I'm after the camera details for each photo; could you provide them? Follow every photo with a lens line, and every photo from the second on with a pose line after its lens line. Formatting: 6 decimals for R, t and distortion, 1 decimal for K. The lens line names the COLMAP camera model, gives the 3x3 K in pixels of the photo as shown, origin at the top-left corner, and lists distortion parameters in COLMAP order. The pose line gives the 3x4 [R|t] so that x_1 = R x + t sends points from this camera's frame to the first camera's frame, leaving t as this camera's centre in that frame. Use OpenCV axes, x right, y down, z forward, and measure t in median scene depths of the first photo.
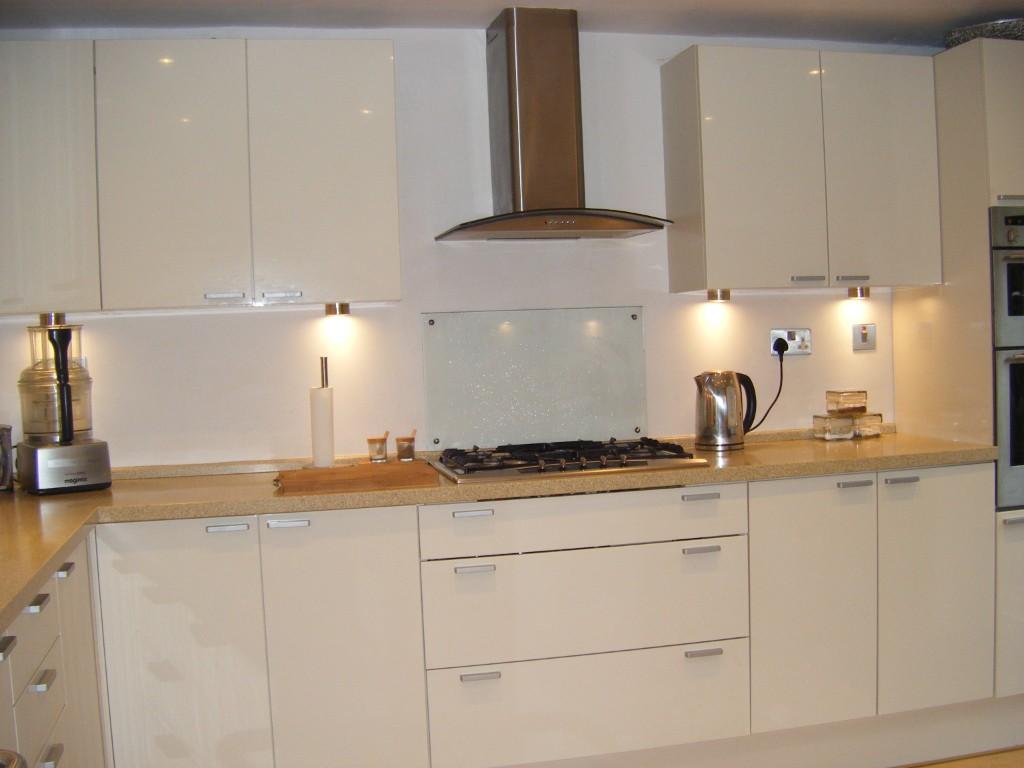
lens RADIAL K [[1131.1, 0, 512.0], [0, 1131.1, 384.0], [0, 0, 1]] dist [-0.254183, 0.212367]
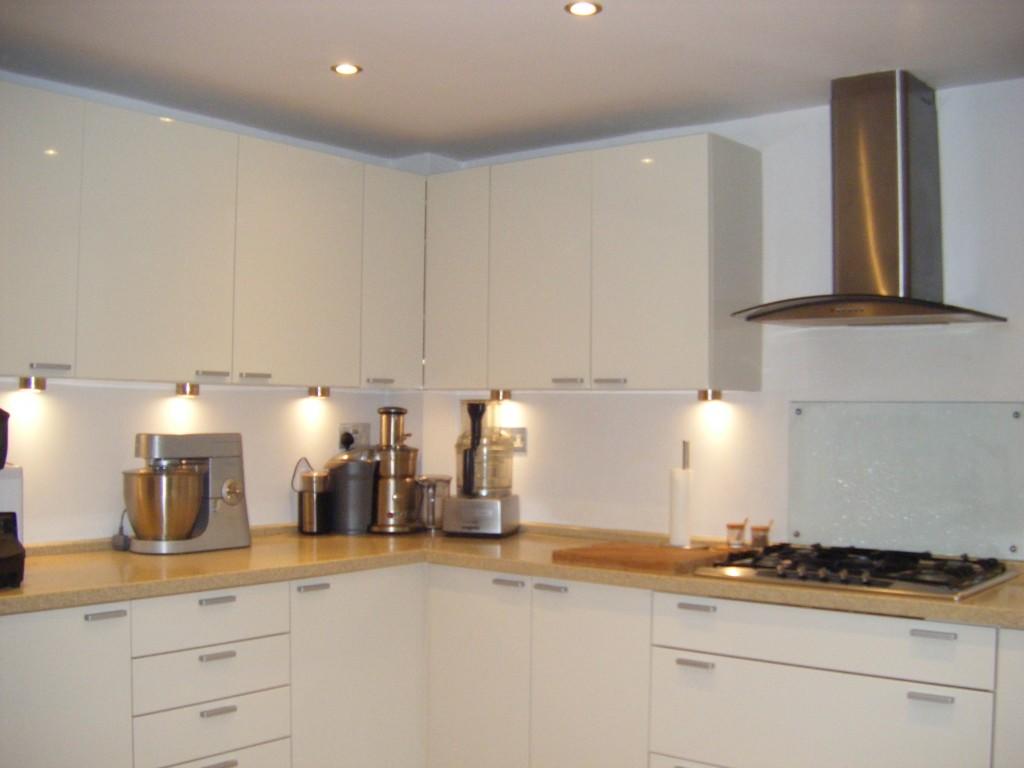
lens RADIAL K [[1131.1, 0, 512.0], [0, 1131.1, 384.0], [0, 0, 1]] dist [-0.254183, 0.212367]
pose [[0.606647, 0.021893, -0.794670, 0.557465], [-0.074998, 0.996739, -0.029792, -0.032486], [0.791426, 0.077672, 0.606311, 0.232303]]
